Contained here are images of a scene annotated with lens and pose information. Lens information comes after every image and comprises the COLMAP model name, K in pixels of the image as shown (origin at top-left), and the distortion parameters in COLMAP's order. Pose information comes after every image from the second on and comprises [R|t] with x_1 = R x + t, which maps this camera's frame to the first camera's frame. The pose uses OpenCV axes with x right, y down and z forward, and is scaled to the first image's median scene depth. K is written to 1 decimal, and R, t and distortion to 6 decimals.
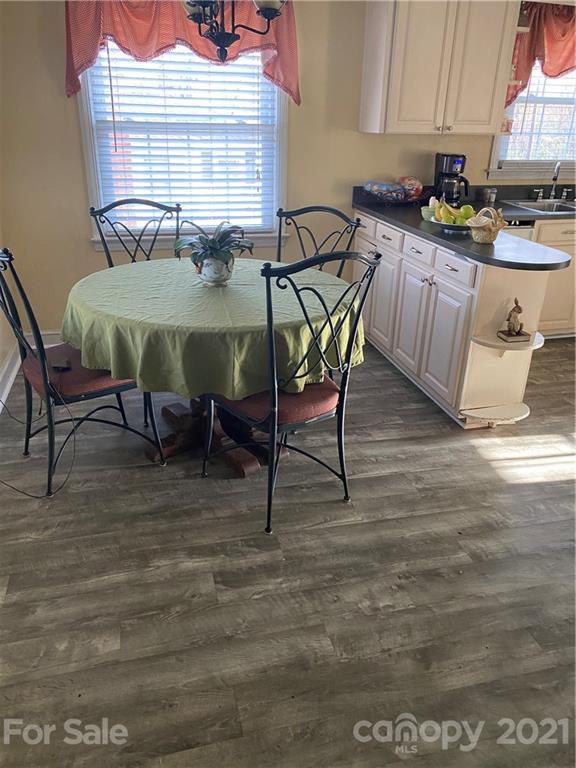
lens RADIAL K [[594.6, 0, 288.0], [0, 594.6, 384.0], [0, 0, 1]] dist [0.020806, -0.001360]
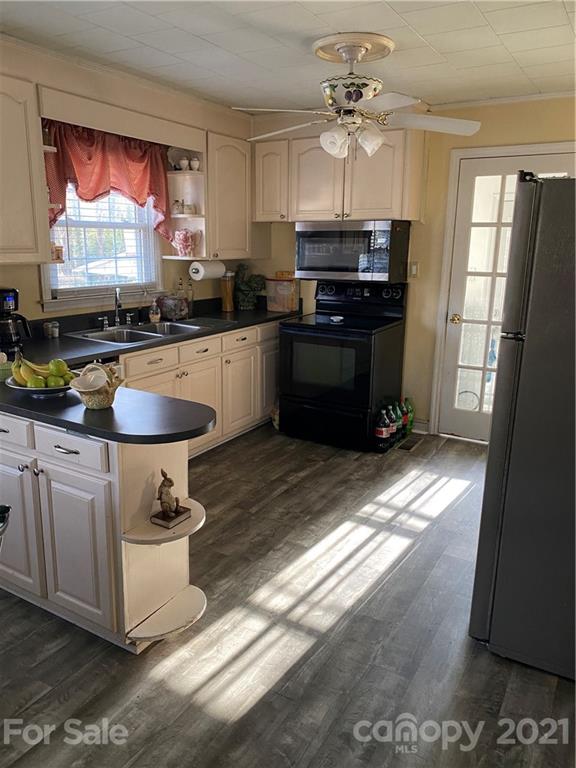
lens RADIAL K [[594.6, 0, 288.0], [0, 594.6, 384.0], [0, 0, 1]] dist [0.020806, -0.001360]
pose [[0.711739, -0.178798, 0.679307, -0.009133], [0.285977, 0.957047, -0.047730, -0.148031], [-0.641595, 0.228238, 0.732300, 0.263341]]
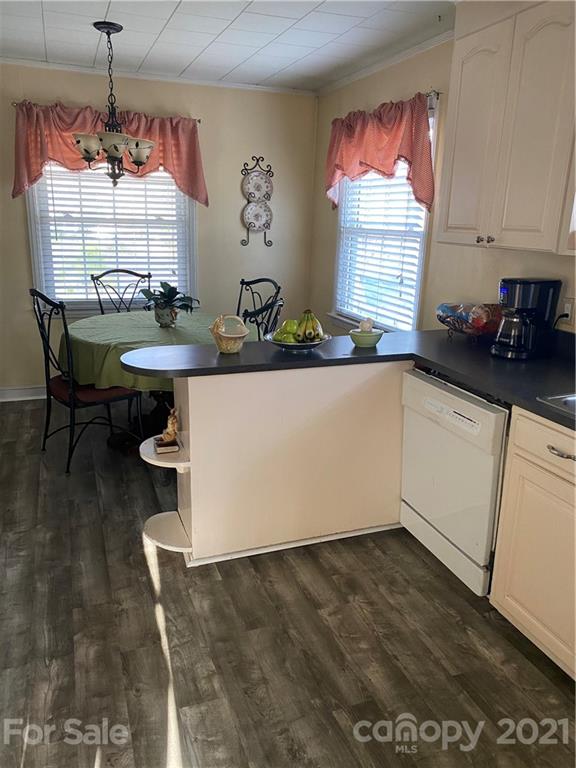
lens RADIAL K [[594.6, 0, 288.0], [0, 594.6, 384.0], [0, 0, 1]] dist [0.020806, -0.001360]
pose [[0.084936, 0.257049, -0.962659, 1.117250], [-0.421564, 0.884686, 0.199034, -0.381102], [0.902812, 0.388917, 0.183504, 0.867727]]
